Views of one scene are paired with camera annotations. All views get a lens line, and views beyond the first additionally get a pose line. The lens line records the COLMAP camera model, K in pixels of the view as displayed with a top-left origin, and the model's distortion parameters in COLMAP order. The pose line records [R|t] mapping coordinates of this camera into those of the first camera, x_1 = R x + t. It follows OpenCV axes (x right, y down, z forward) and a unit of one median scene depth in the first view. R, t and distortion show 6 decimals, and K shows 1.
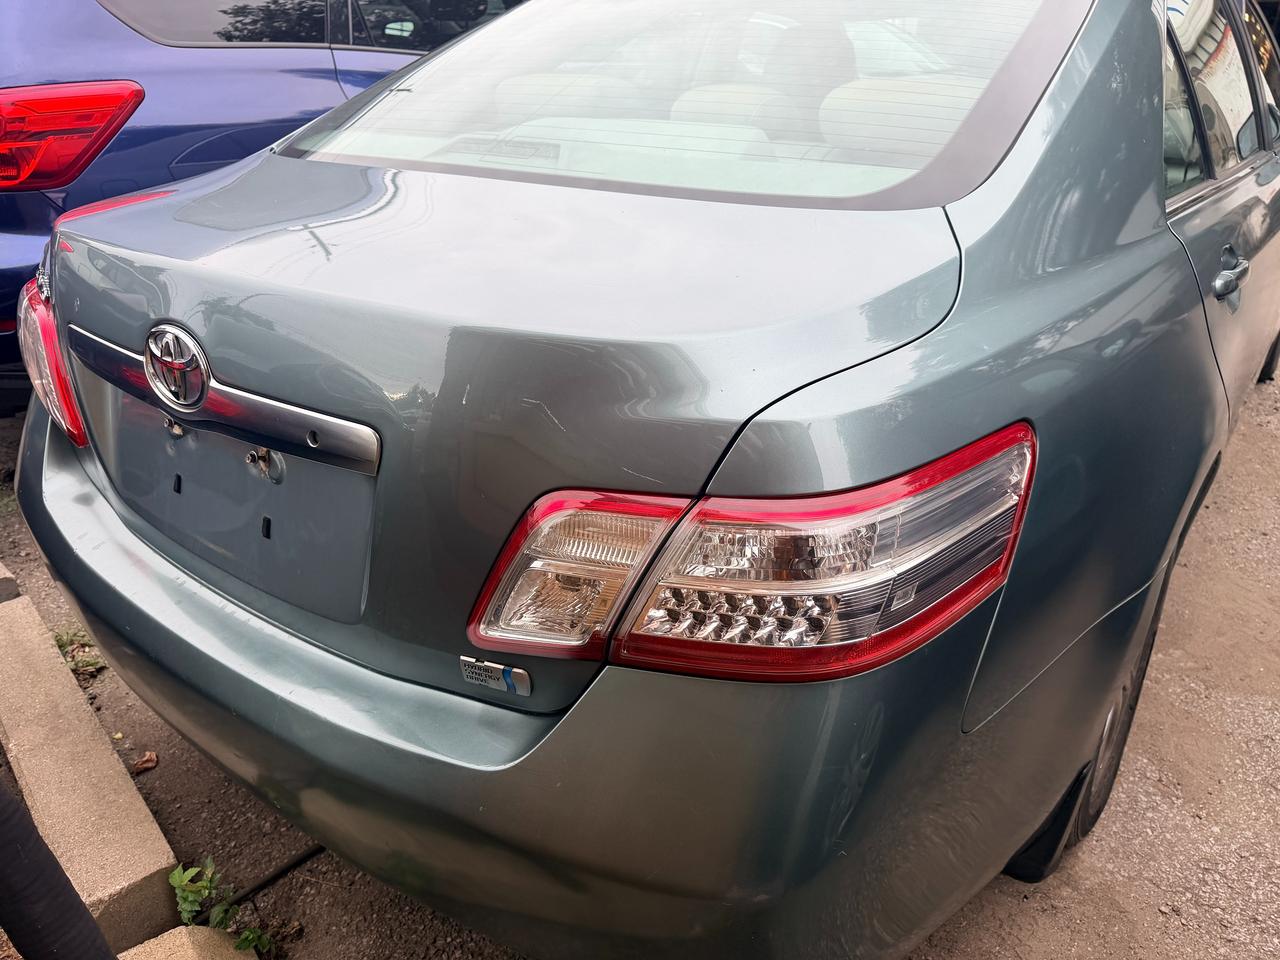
lens RADIAL K [[909.6, 0, 651.6], [0, 909.6, 473.7], [0, 0, 1]] dist [0.009632, -0.012209]
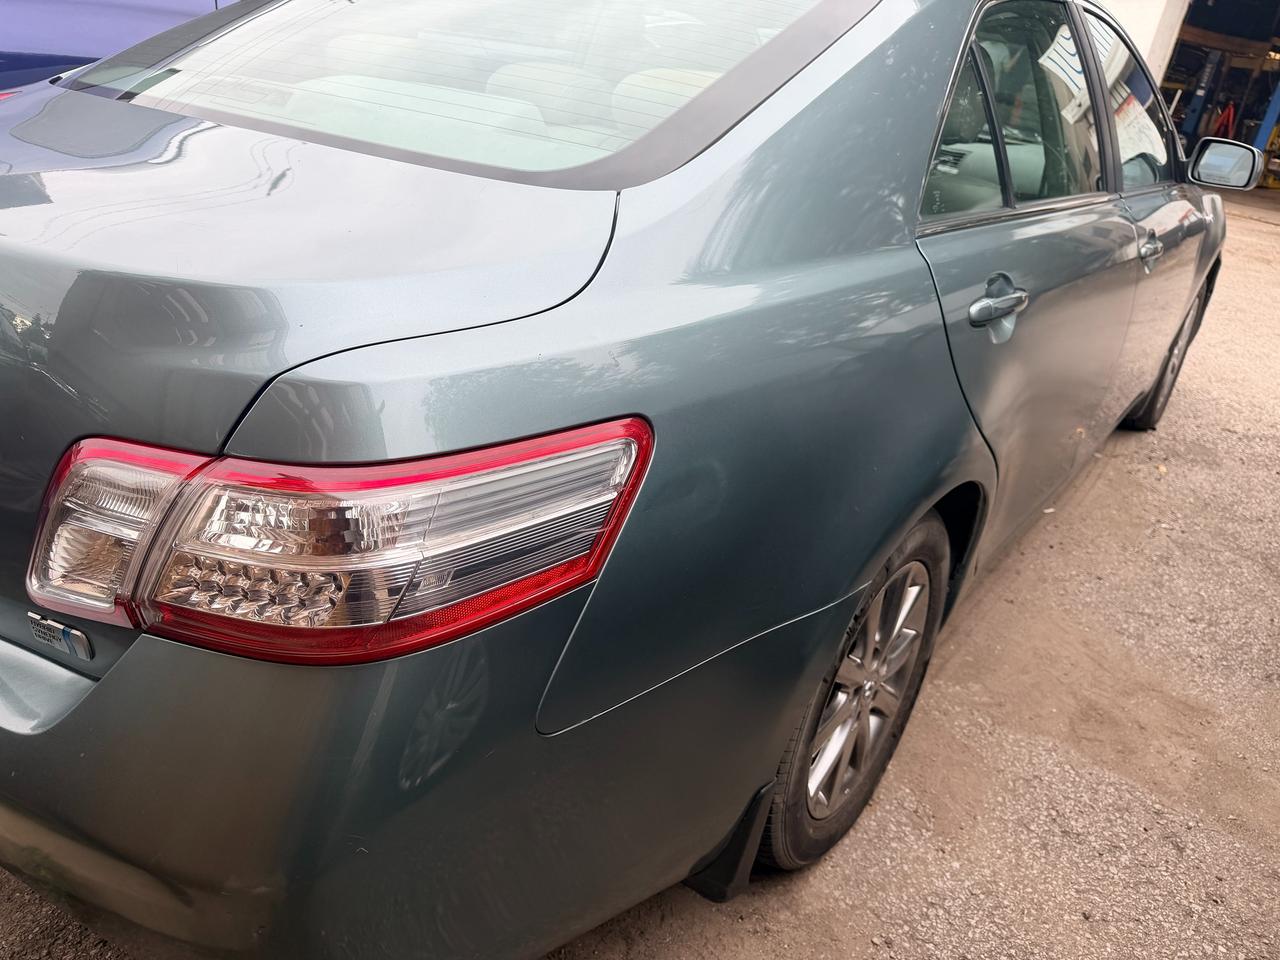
lens RADIAL K [[909.6, 0, 628.4], [0, 909.6, 483.9], [0, 0, 1]] dist [0.009632, -0.012209]
pose [[0.995517, 0.089508, 0.030558, 0.187483], [-0.089761, 0.995939, 0.007017, 0.004010], [-0.029805, -0.009728, 0.999508, 0.025592]]
